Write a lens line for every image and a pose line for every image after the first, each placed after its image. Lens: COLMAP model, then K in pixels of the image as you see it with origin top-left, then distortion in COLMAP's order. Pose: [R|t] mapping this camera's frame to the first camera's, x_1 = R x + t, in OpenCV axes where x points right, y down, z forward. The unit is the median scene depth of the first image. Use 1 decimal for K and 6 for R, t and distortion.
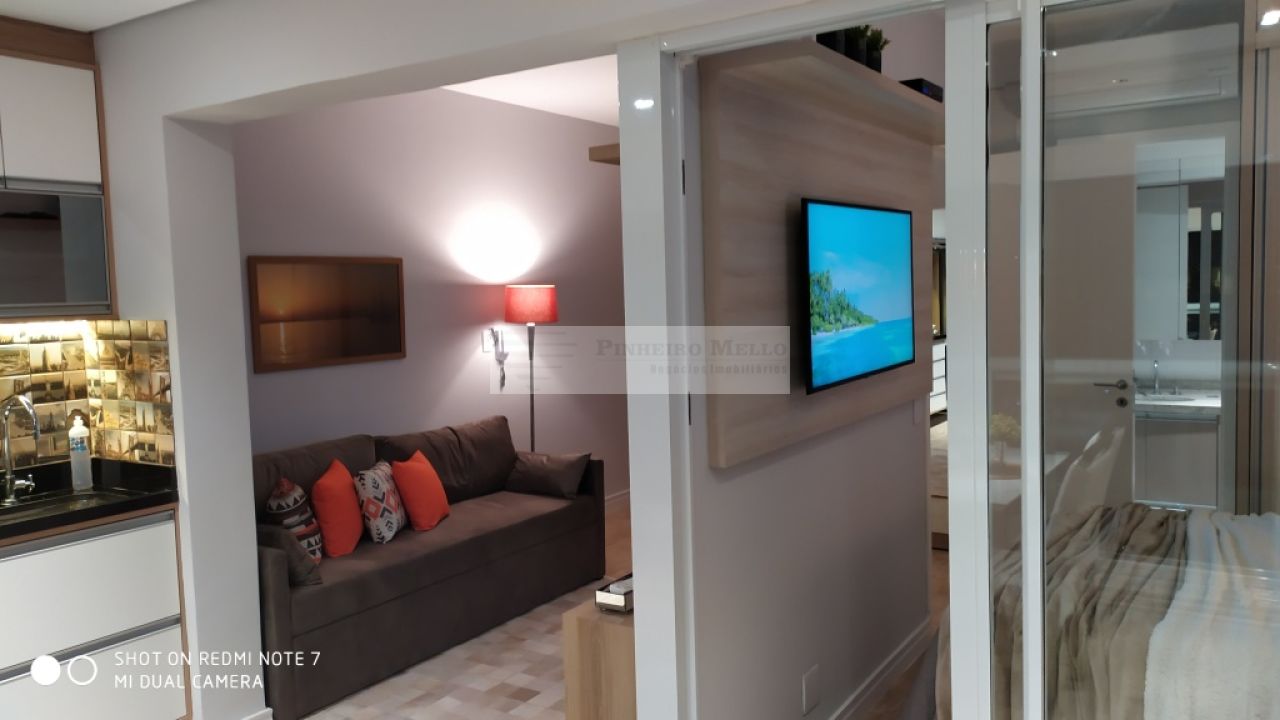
lens RADIAL K [[971.2, 0, 628.3], [0, 971.2, 360.0], [0, 0, 1]] dist [0.046715, -0.044655]
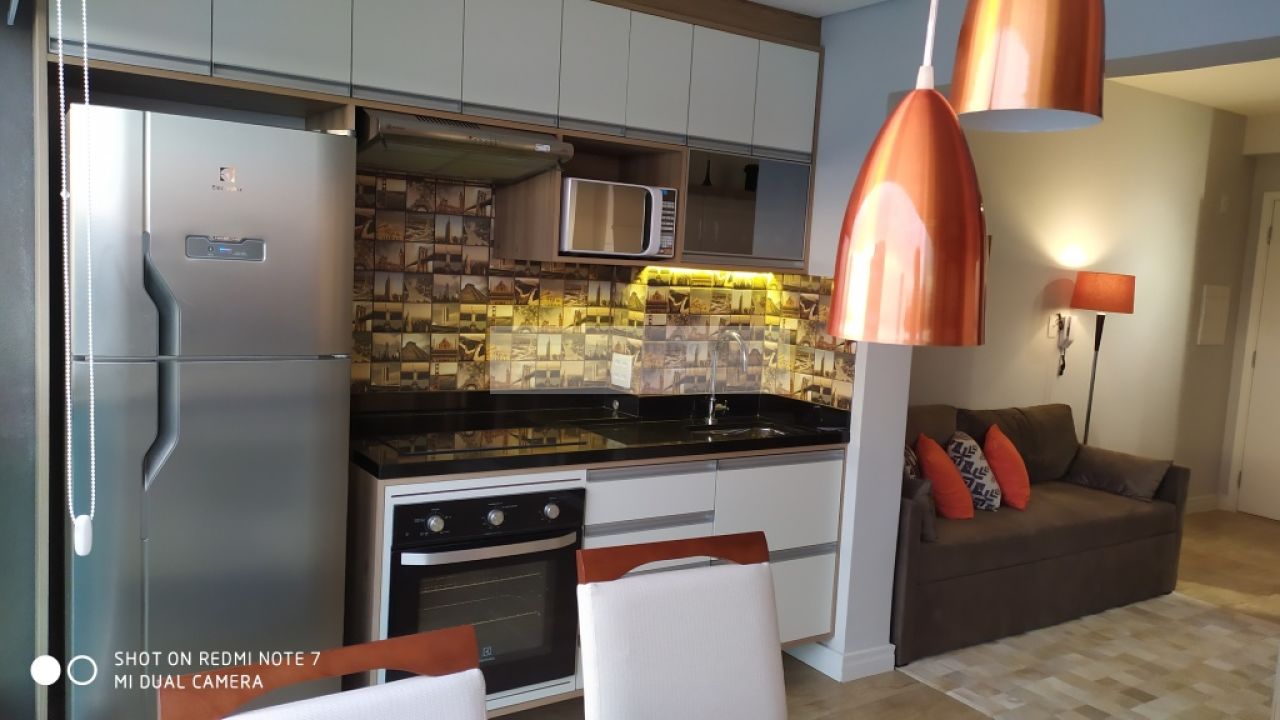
lens RADIAL K [[971.2, 0, 637.0], [0, 971.2, 359.7], [0, 0, 1]] dist [0.046715, -0.044655]
pose [[0.910362, 0.125968, -0.394174, -0.241675], [-0.115215, 0.992034, 0.050935, 0.021137], [0.397450, -0.000954, 0.917623, -0.105171]]
